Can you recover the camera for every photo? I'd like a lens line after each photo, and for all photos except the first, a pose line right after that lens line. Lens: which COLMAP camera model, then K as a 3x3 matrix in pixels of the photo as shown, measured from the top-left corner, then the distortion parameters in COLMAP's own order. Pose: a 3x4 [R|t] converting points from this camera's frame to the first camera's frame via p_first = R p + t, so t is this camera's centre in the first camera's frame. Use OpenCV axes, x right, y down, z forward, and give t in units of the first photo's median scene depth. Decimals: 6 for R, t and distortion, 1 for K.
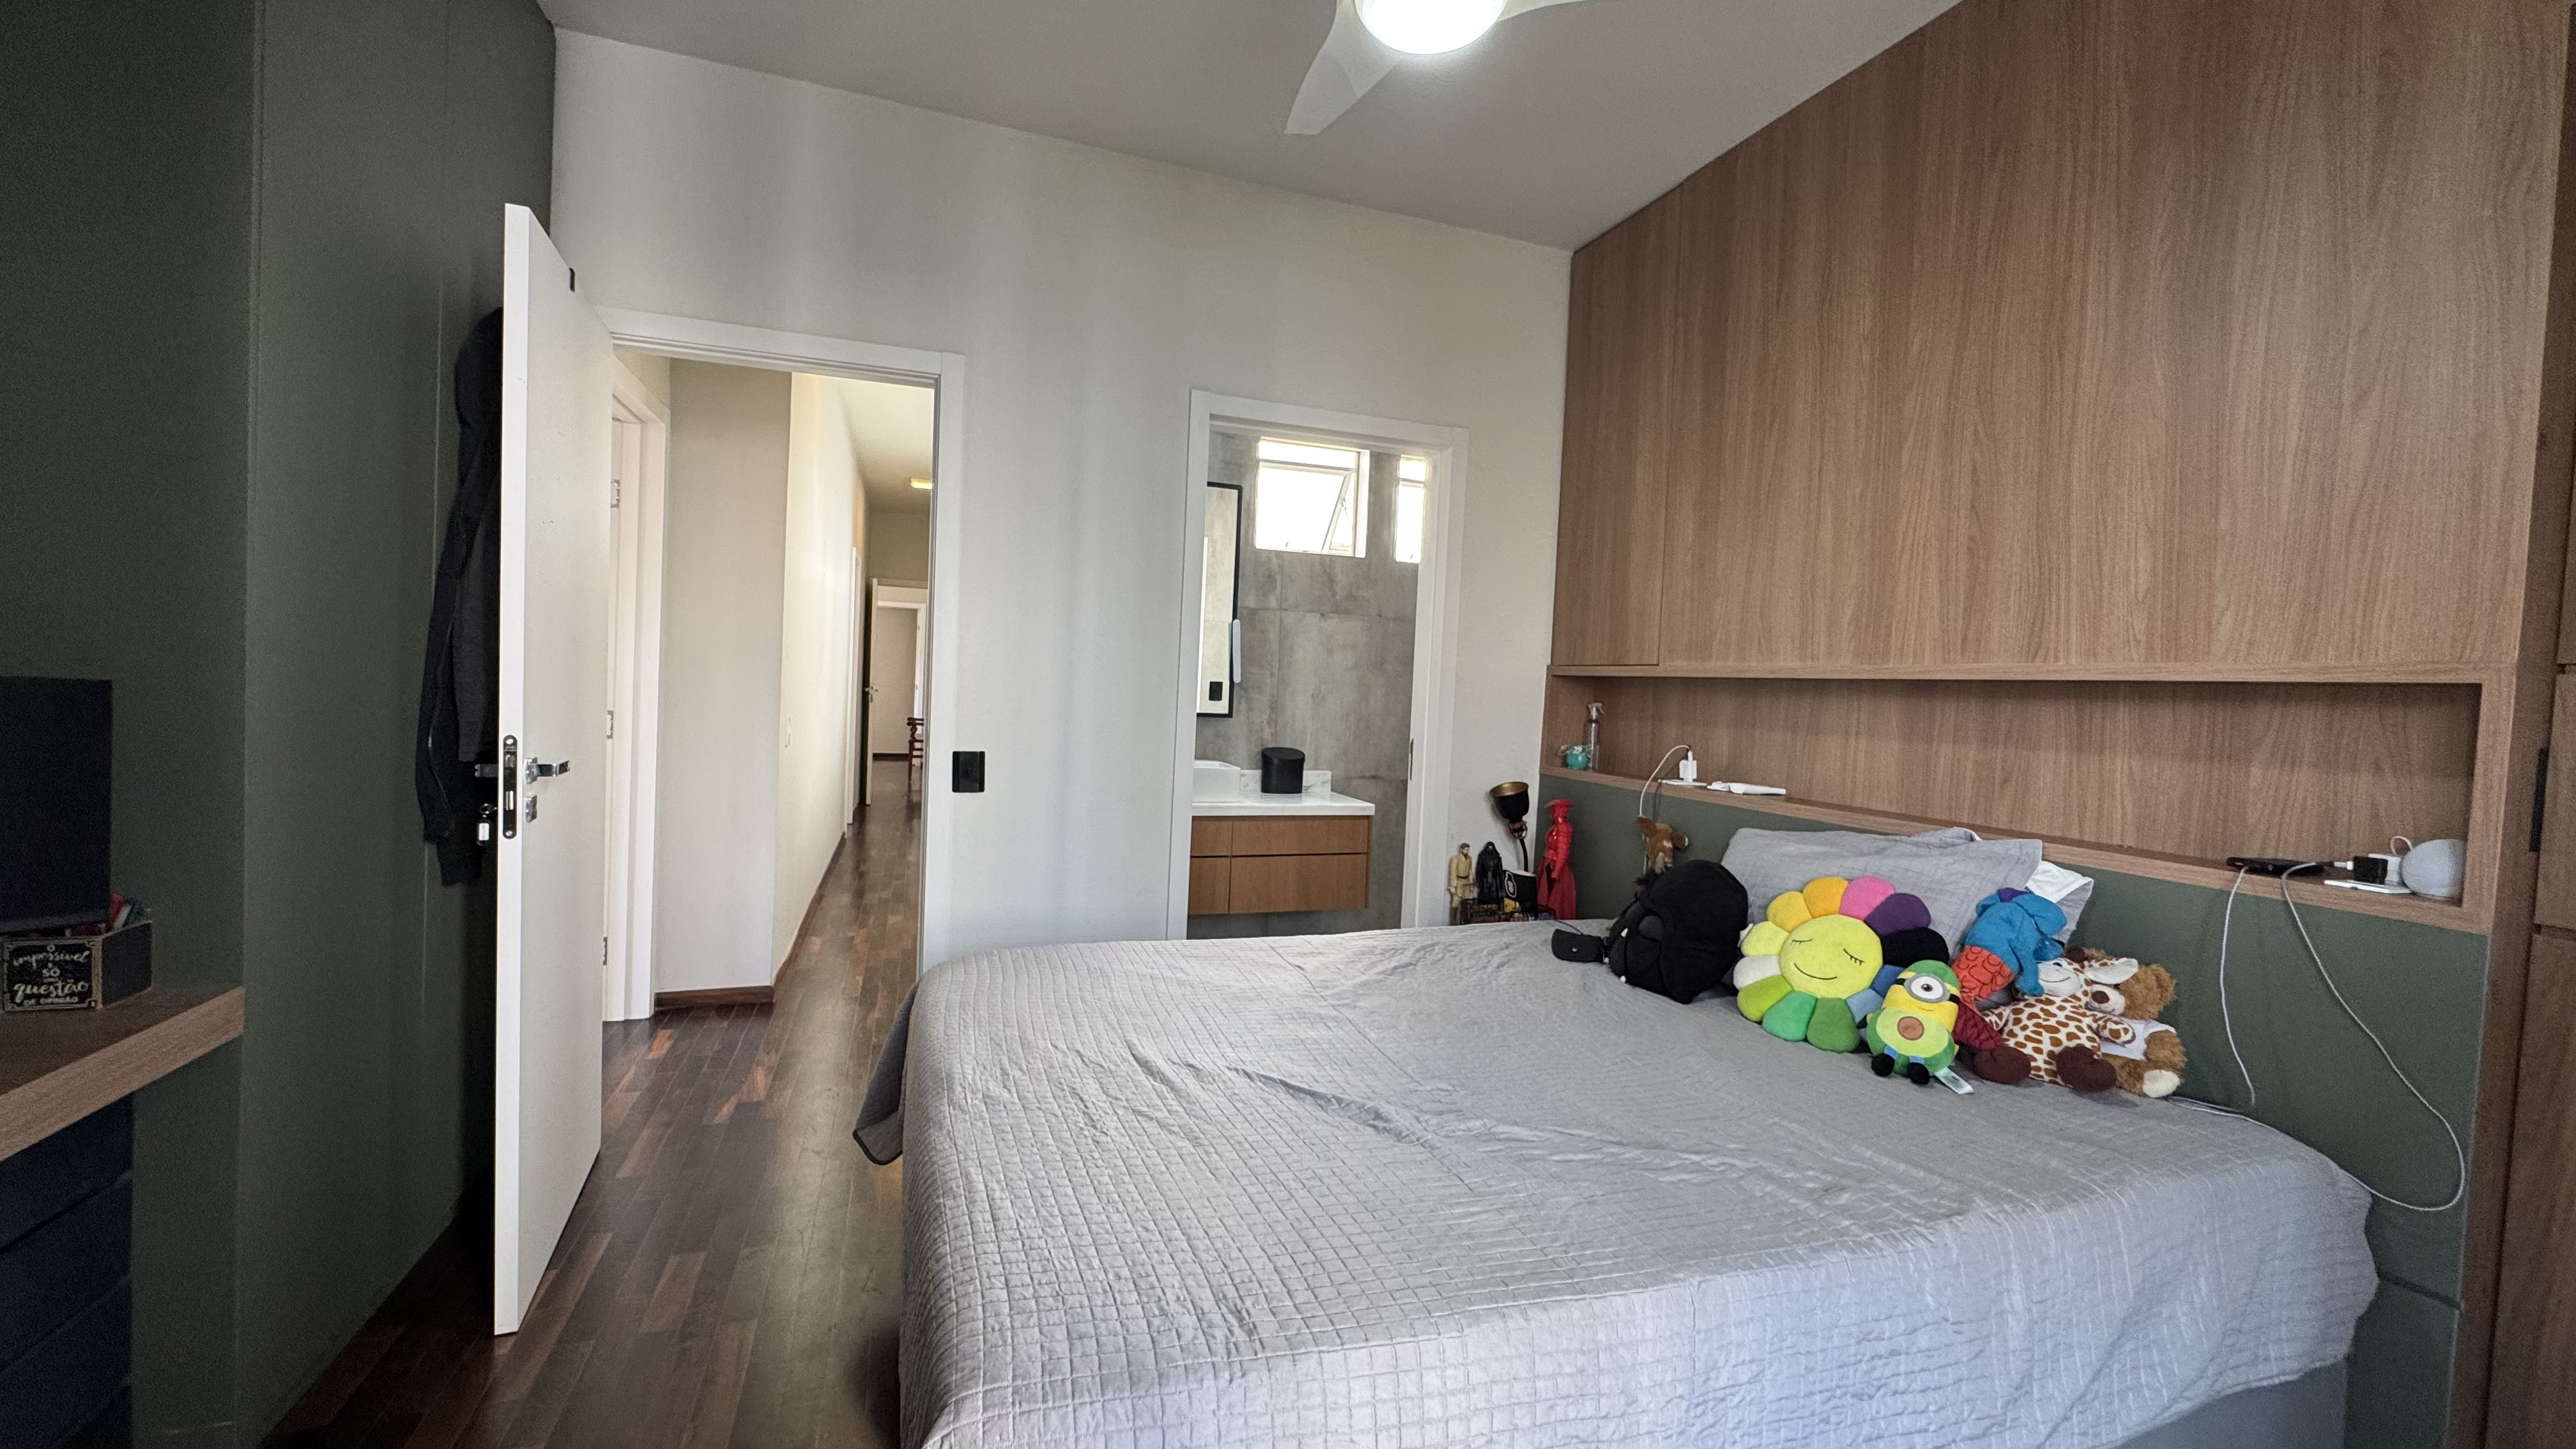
lens RADIAL K [[1028.2, 0, 1290.0], [0, 1028.2, 721.9], [0, 0, 1]] dist [-0.001452, -0.000054]
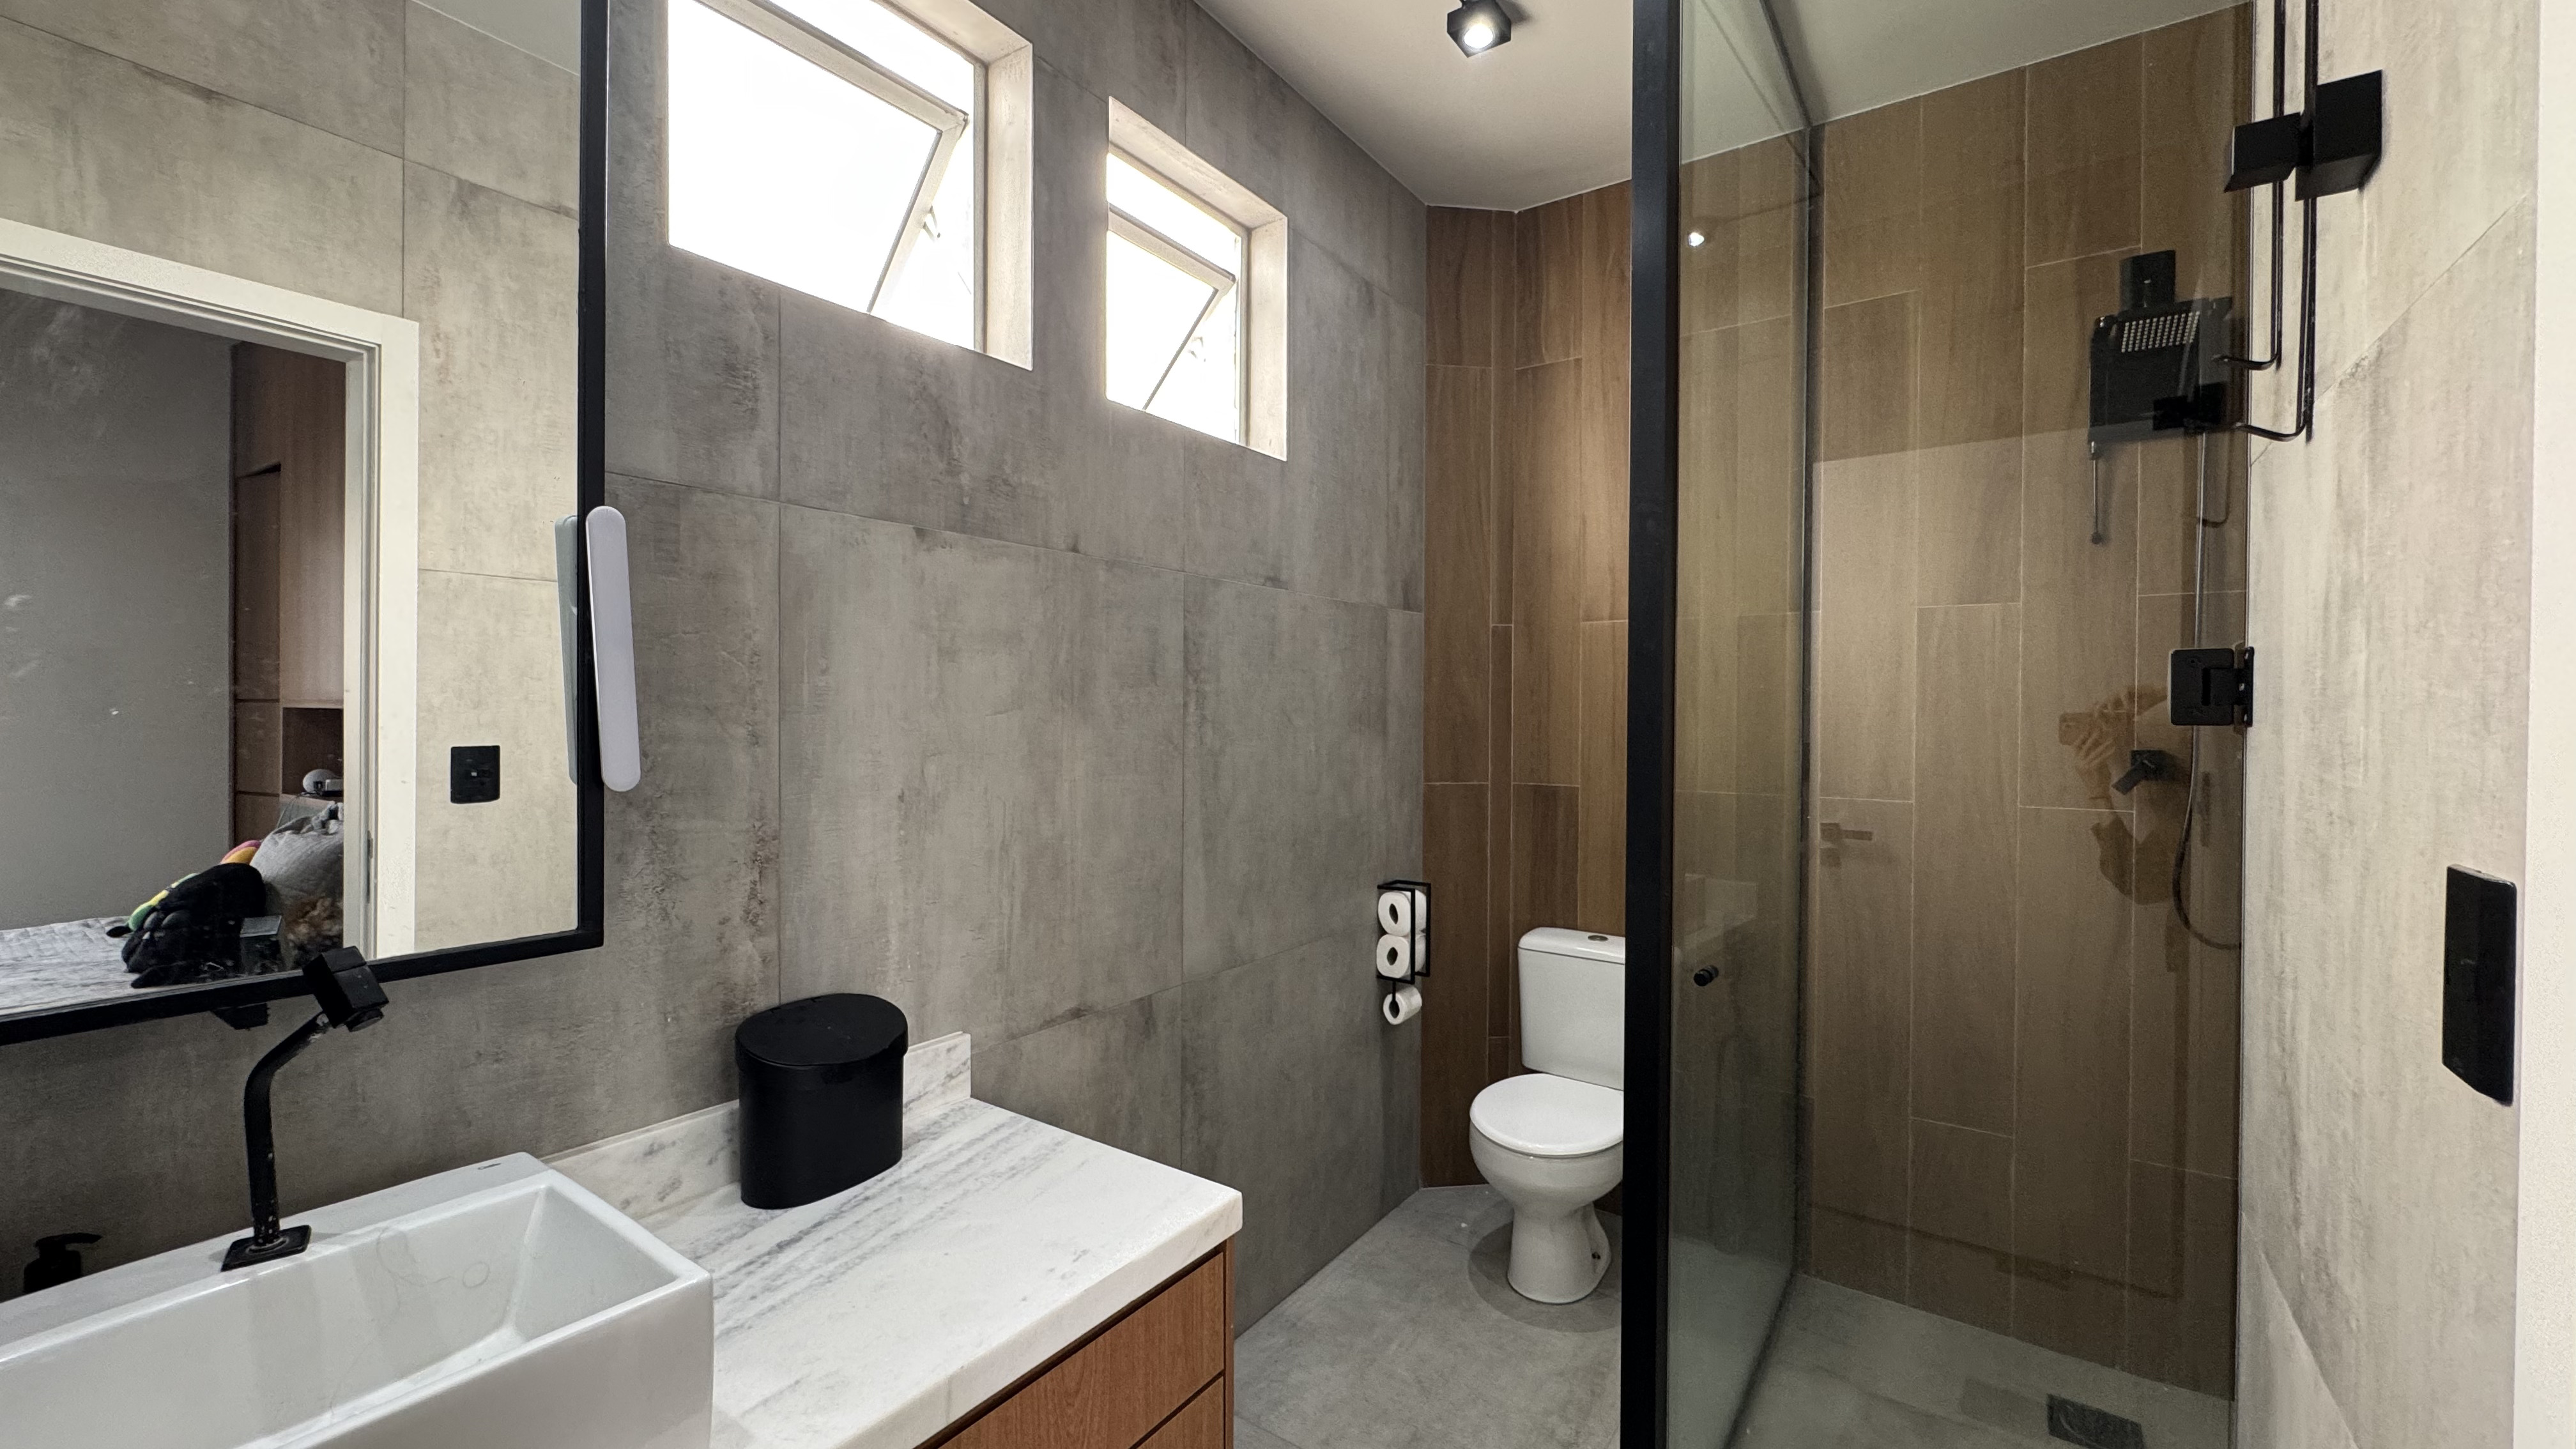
lens RADIAL K [[1028.2, 0, 1281.9], [0, 1028.2, 713.3], [0, 0, 1]] dist [-0.001452, -0.000054]
pose [[0.819922, -0.040053, 0.571072, -0.056671], [0.049860, 0.998755, -0.001538, -0.044468], [-0.570299, 0.029735, 0.820899, 0.689140]]
